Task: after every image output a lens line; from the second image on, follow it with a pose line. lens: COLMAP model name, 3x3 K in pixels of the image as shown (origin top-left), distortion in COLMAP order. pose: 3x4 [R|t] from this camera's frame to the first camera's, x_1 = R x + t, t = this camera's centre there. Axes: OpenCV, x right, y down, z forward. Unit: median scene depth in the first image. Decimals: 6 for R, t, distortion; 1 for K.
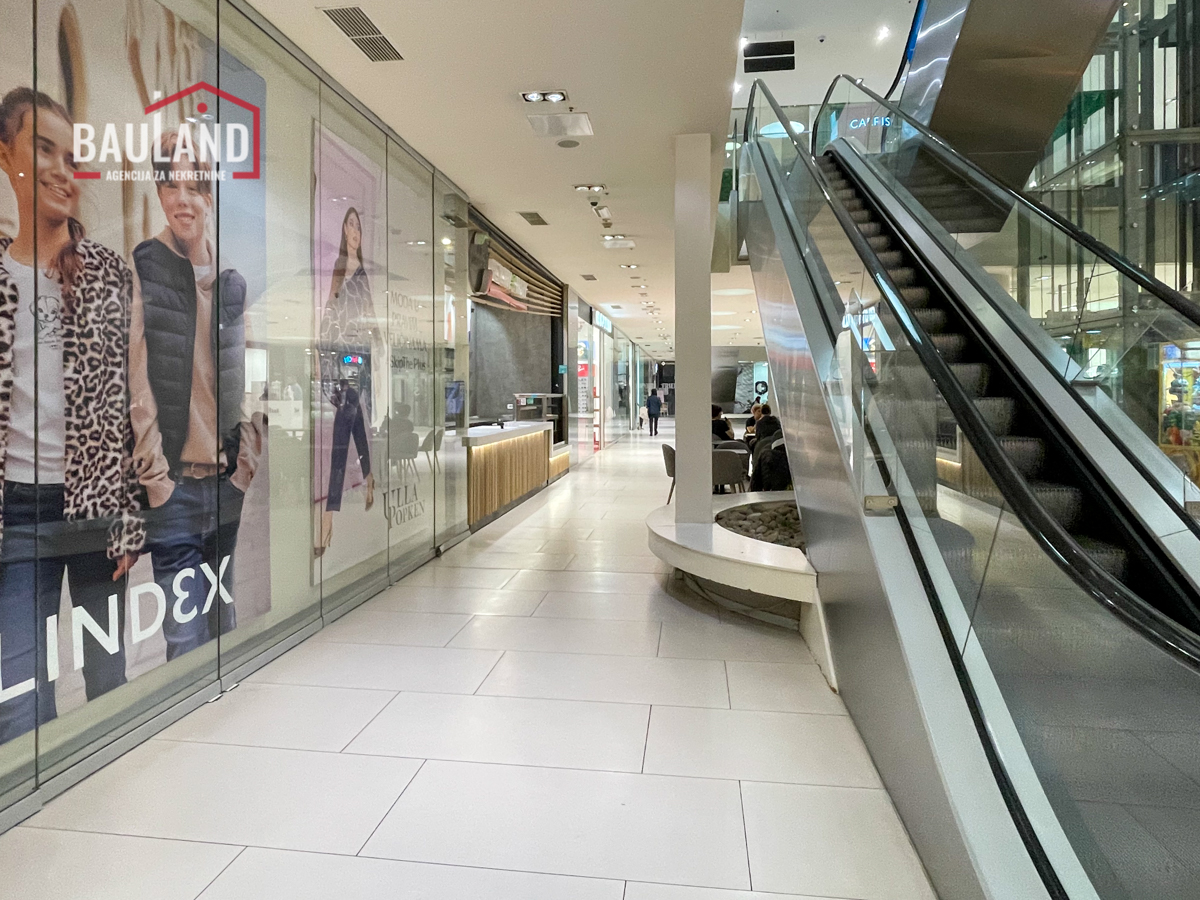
lens RADIAL K [[489.2, 0, 590.1], [0, 489.2, 444.0], [0, 0, 1]] dist [-0.003813, 0.000460]
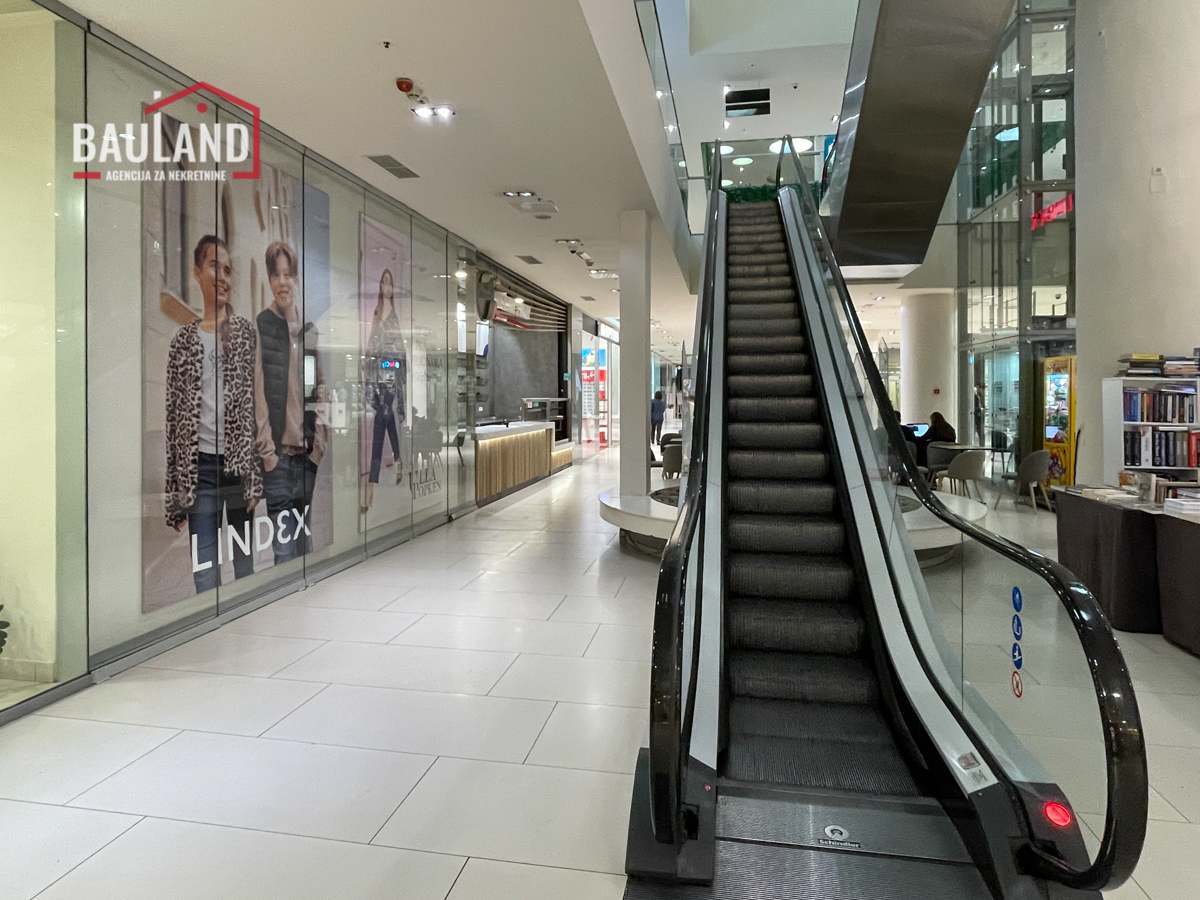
lens RADIAL K [[489.2, 0, 610.1], [0, 489.2, 450.7], [0, 0, 1]] dist [-0.003813, 0.000460]
pose [[0.999527, 0.005035, -0.030332, 0.204489], [-0.004689, 0.999924, 0.011441, 0.022430], [0.030387, -0.011294, 0.999474, -0.398032]]
